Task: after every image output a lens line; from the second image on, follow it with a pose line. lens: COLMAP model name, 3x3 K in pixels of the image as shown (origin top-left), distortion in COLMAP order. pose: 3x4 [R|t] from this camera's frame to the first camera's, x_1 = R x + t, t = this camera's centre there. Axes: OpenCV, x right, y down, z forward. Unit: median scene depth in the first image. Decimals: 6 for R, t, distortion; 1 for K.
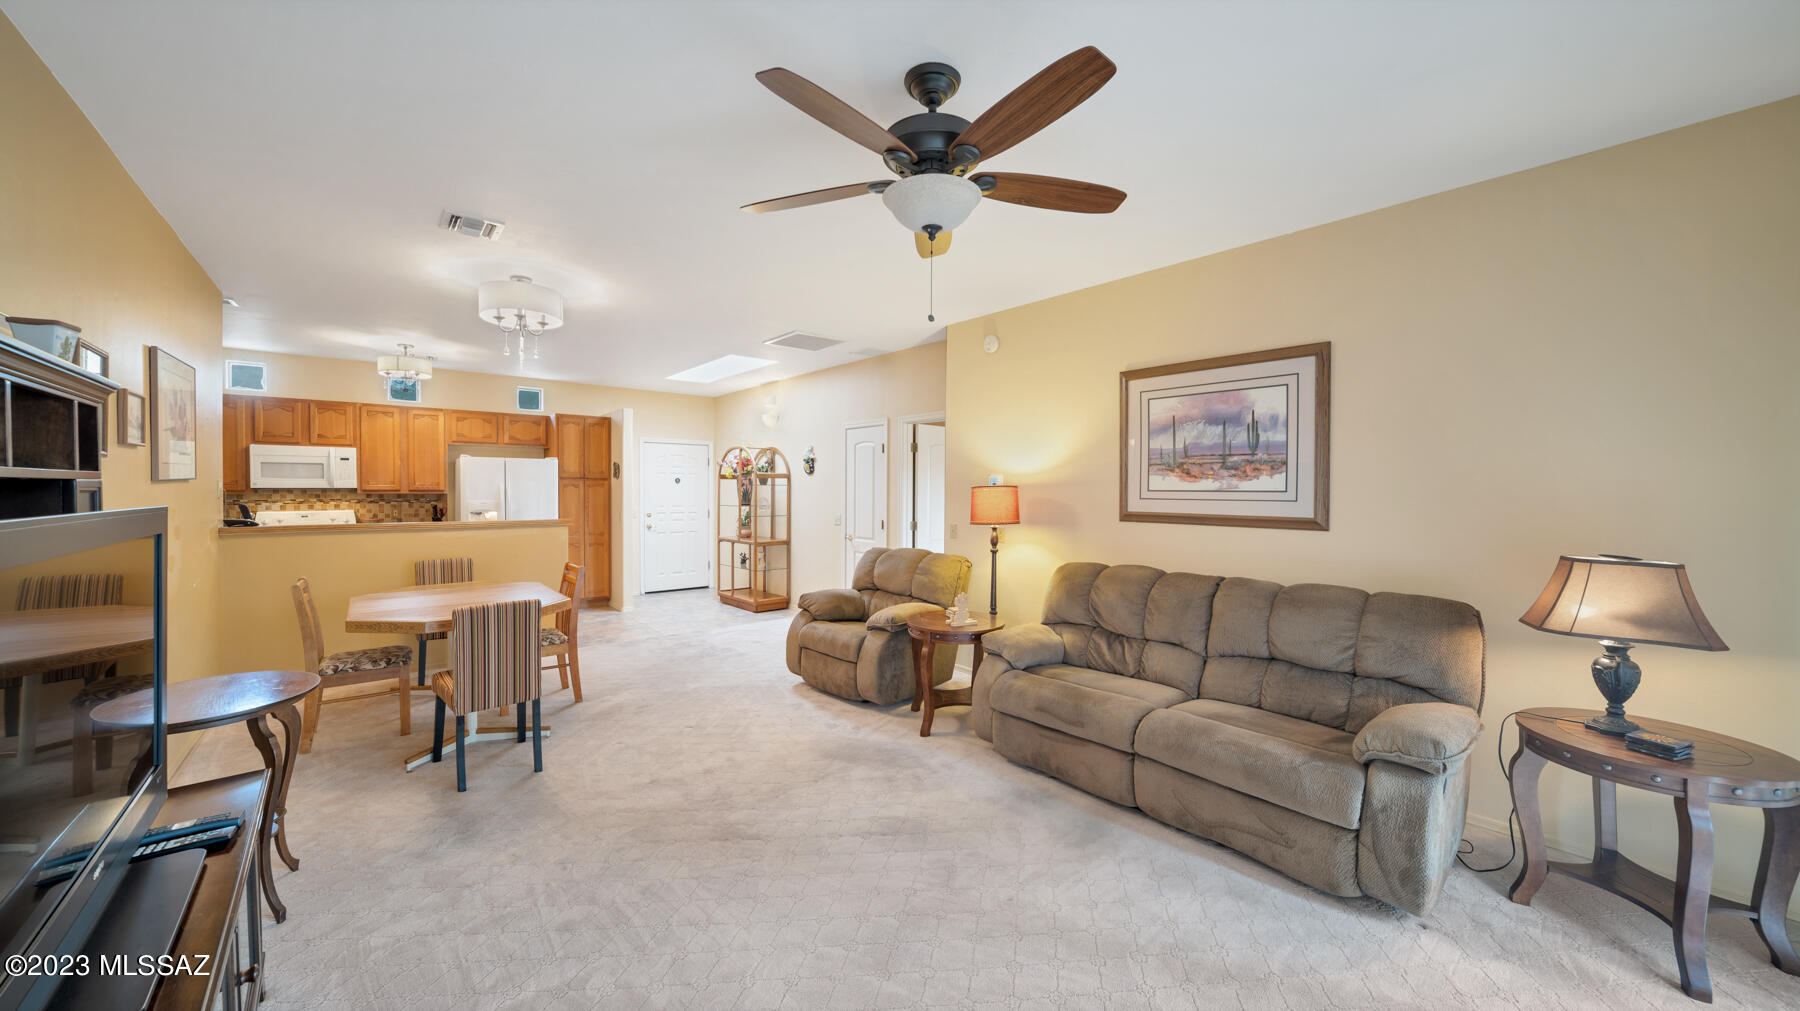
lens RADIAL K [[619.2, 0, 893.5], [0, 619.2, 499.7], [0, 0, 1]] dist [-0.040865, 0.000119]
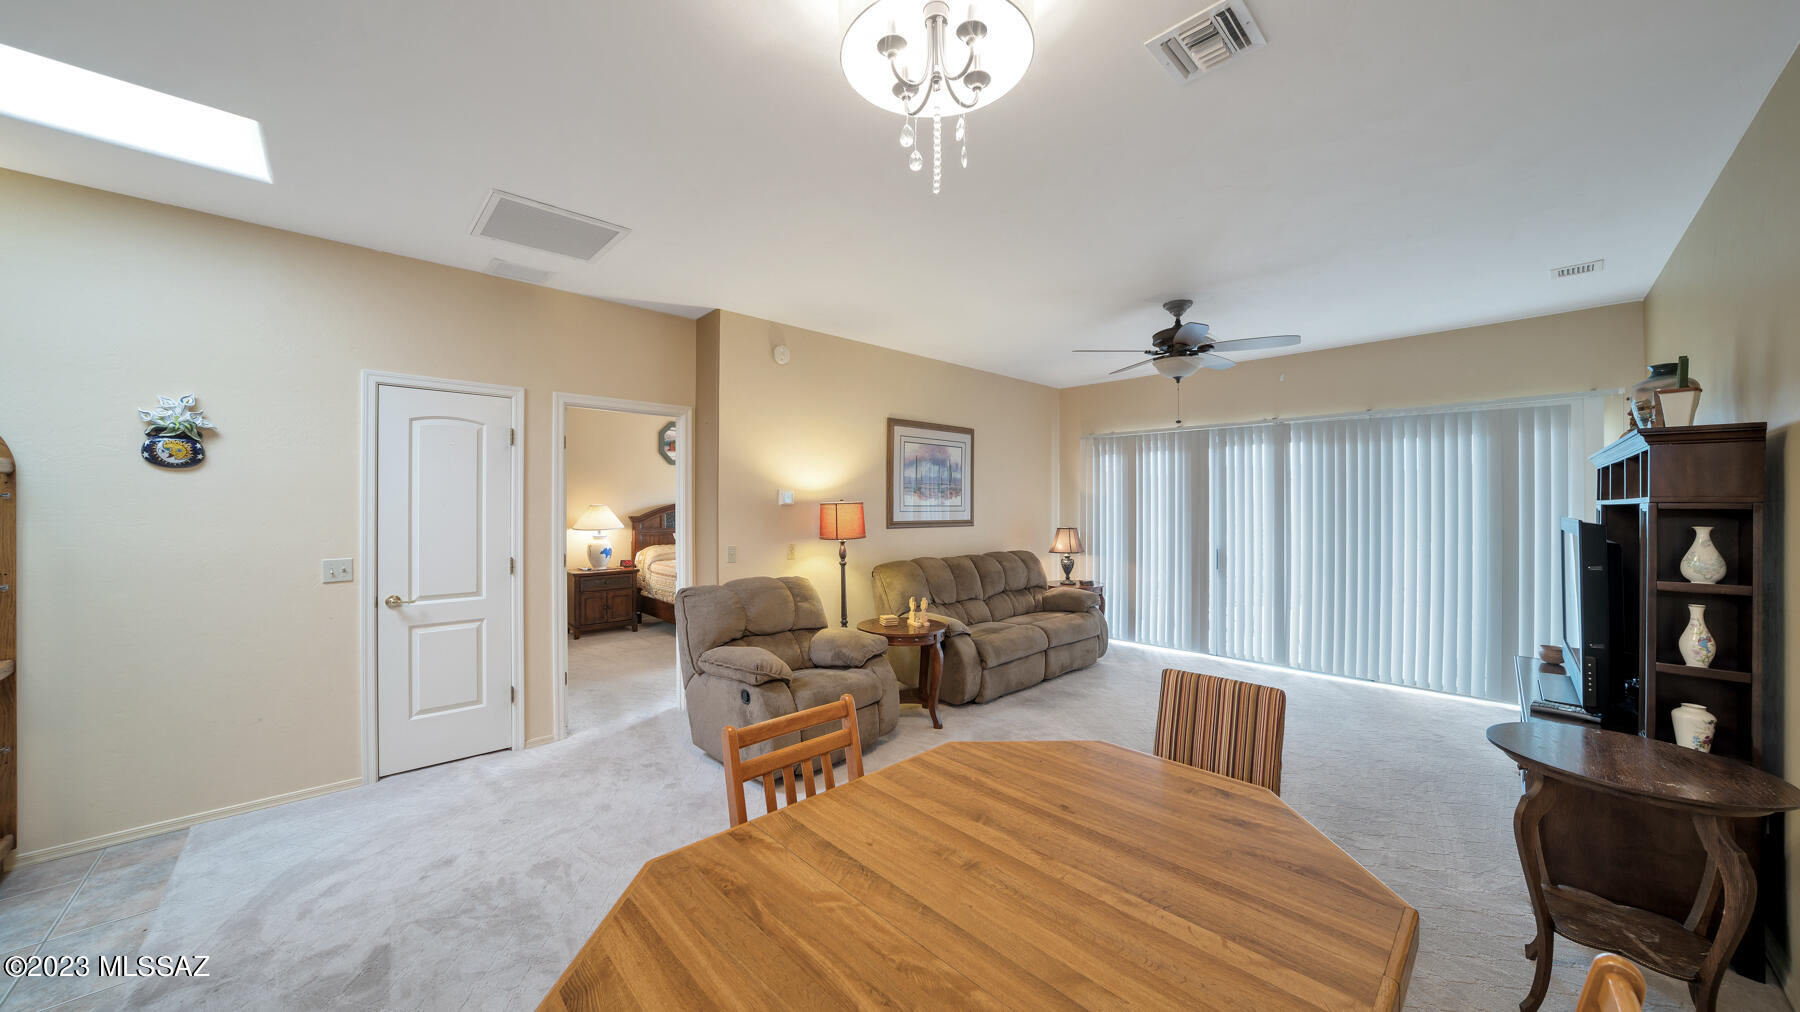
lens RADIAL K [[619.2, 0, 893.5], [0, 619.2, 500.2], [0, 0, 1]] dist [-0.040865, 0.000119]
pose [[-0.057490, -0.002079, 0.998344, -1.063089], [0.010659, 0.999940, 0.002696, -0.032698], [-0.998289, 0.010796, -0.057464, 1.153675]]
